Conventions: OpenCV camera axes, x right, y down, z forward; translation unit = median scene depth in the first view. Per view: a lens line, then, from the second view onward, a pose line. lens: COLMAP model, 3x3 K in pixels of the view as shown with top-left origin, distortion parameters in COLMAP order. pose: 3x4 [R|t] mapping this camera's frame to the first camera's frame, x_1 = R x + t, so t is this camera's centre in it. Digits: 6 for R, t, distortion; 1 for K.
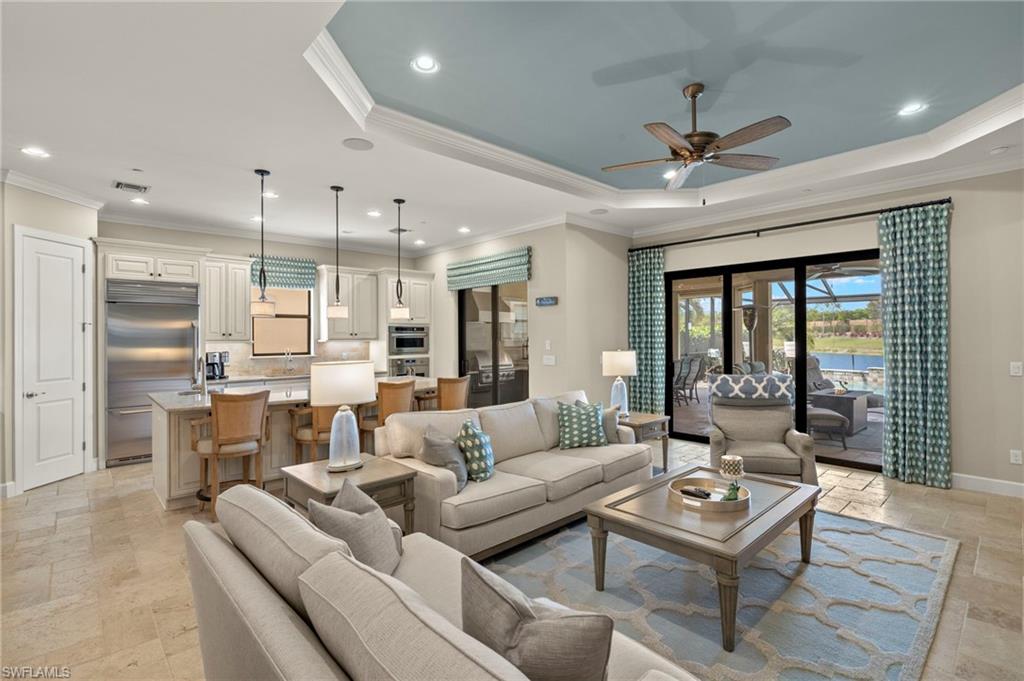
lens RADIAL K [[477.0, 0, 508.6], [0, 477.0, 336.8], [0, 0, 1]] dist [-0.006682, 0.001052]
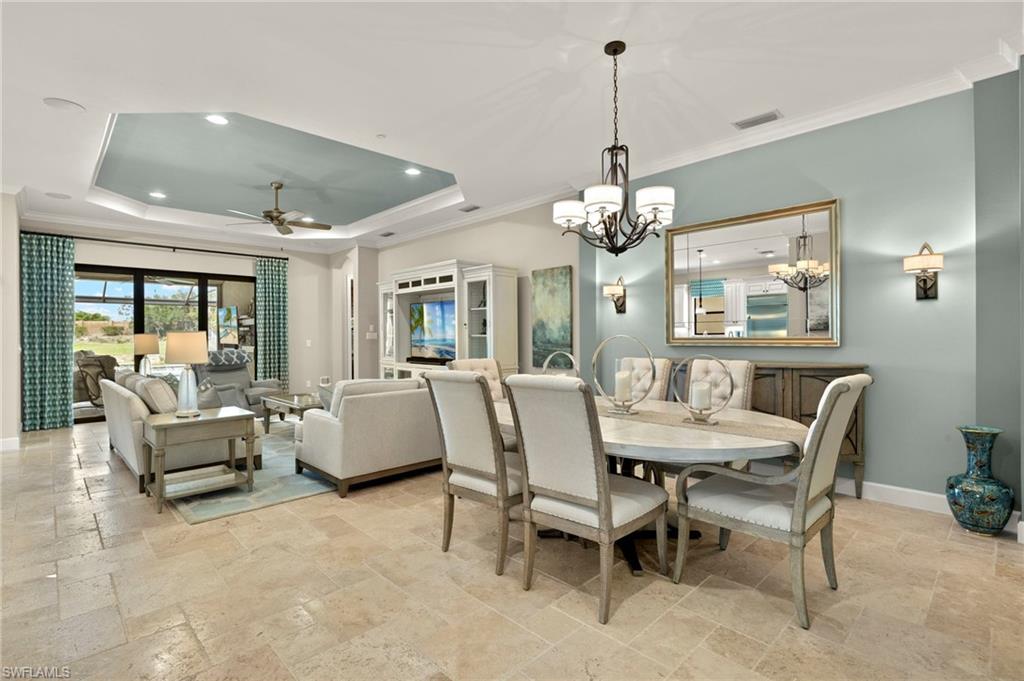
lens RADIAL K [[477.0, 0, 508.6], [0, 477.0, 336.8], [0, 0, 1]] dist [-0.006682, 0.001052]
pose [[-0.024743, 0.006440, 0.999673, -0.831689], [0.006528, 0.999959, -0.006281, 0.041684], [-0.999673, 0.006370, -0.024784, 0.099136]]
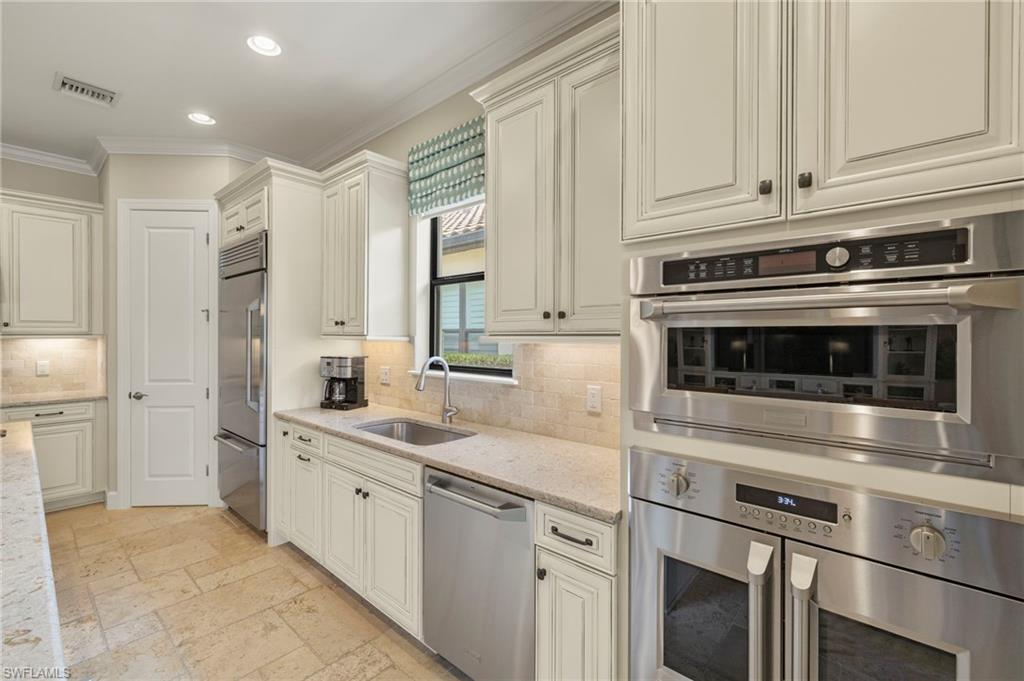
lens RADIAL K [[436.3, 0, 511.3], [0, 436.3, 335.1], [0, 0, 1]] dist [0.000148, 0.000235]
pose [[0.099766, 0.005208, -0.994997, -0.128164], [-0.002719, 0.999984, 0.004962, 0.005985], [0.995007, 0.002211, 0.099779, 1.256401]]
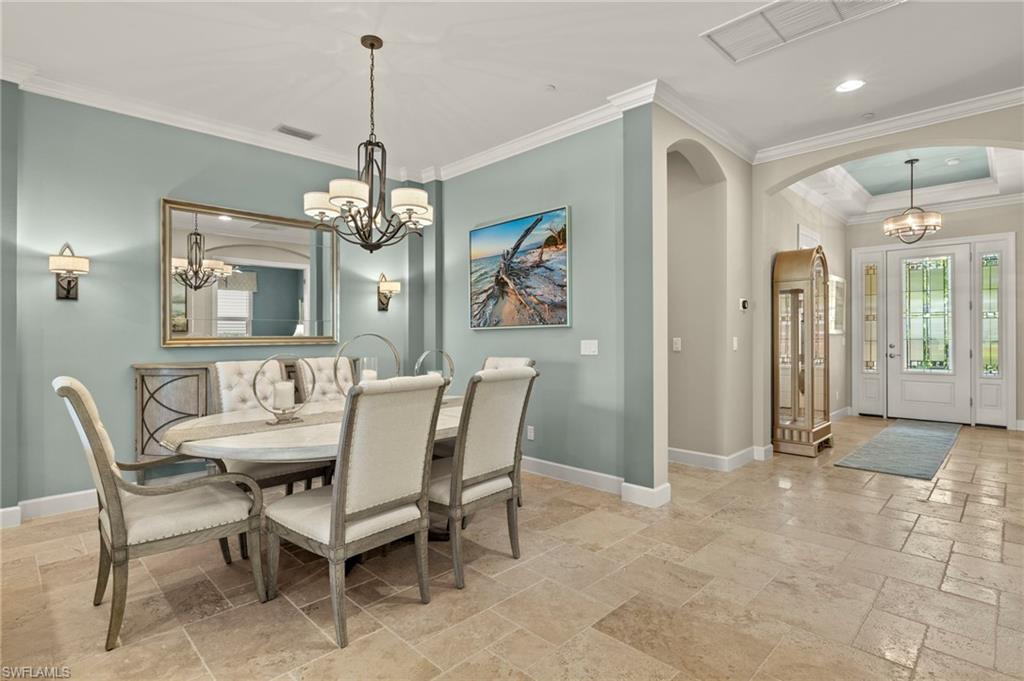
lens RADIAL K [[504.7, 0, 509.0], [0, 504.7, 334.1], [0, 0, 1]] dist [-0.003198, -0.000110]
pose [[-0.999203, 0.009672, -0.038721, -0.456321], [0.009736, 0.999952, -0.001475, 0.041214], [0.038705, -0.001851, -0.999249, 0.497862]]
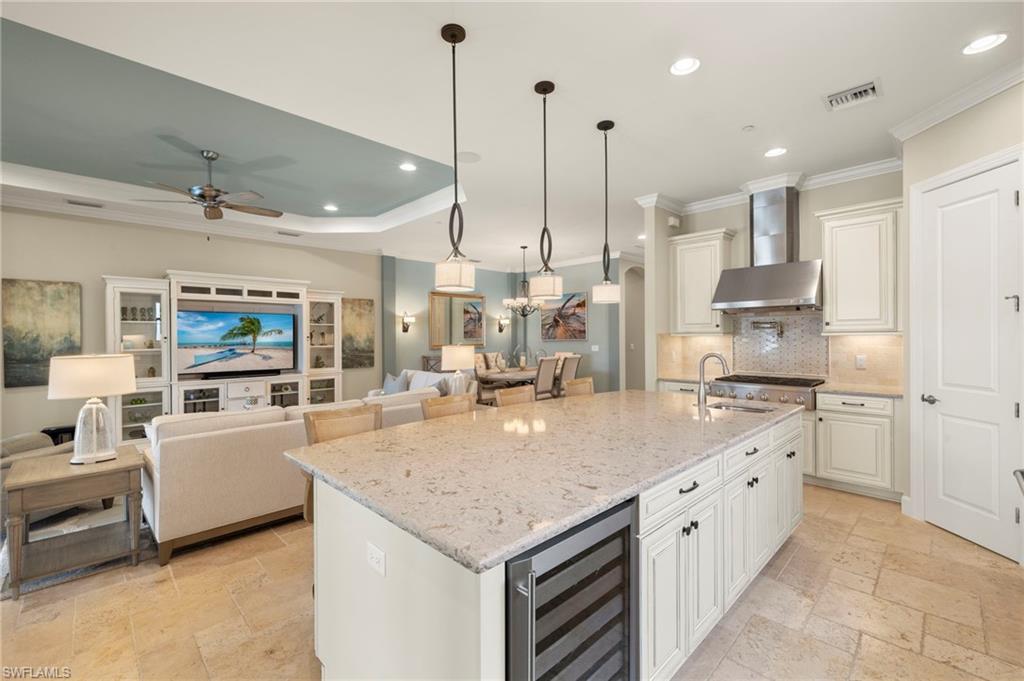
lens RADIAL K [[434.1, 0, 509.4], [0, 434.1, 338.5], [0, 0, 1]] dist [0.001650, -0.000060]
pose [[-0.999523, 0.013960, -0.027535, -0.250400], [0.013739, 0.999872, 0.008206, 0.007441], [0.027646, 0.007824, -0.999587, 1.325609]]
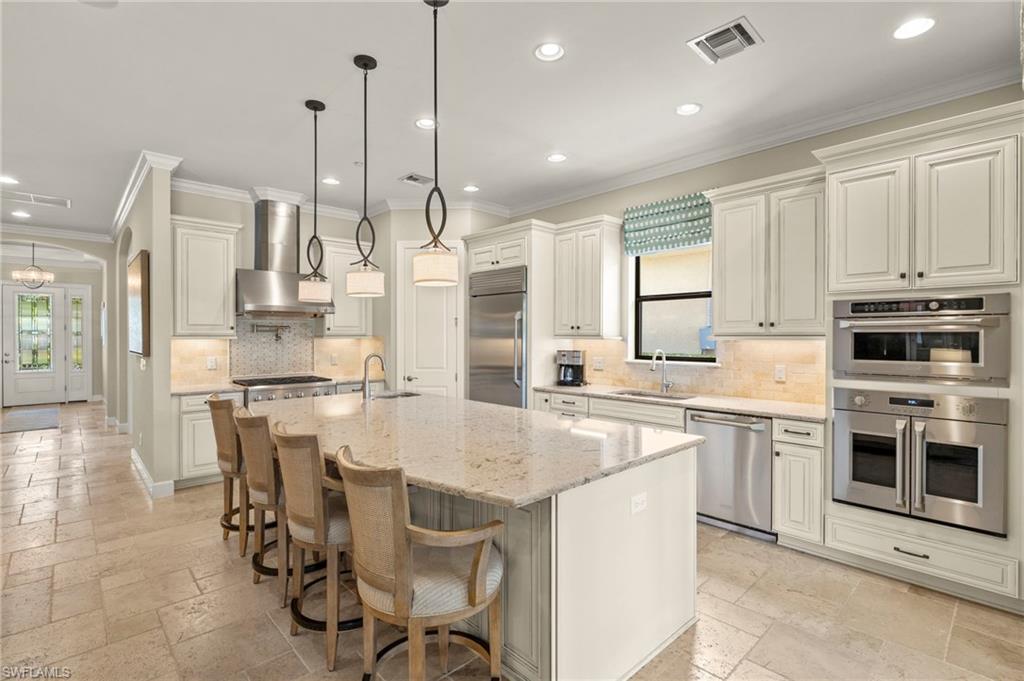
lens RADIAL K [[477.0, 0, 508.6], [0, 477.0, 336.8], [0, 0, 1]] dist [-0.006682, 0.001052]
pose [[0.003729, 0.008210, -0.999959, 0.170629], [-0.000287, 0.999966, 0.008209, 0.004121], [0.999993, 0.000256, 0.003731, 0.988598]]
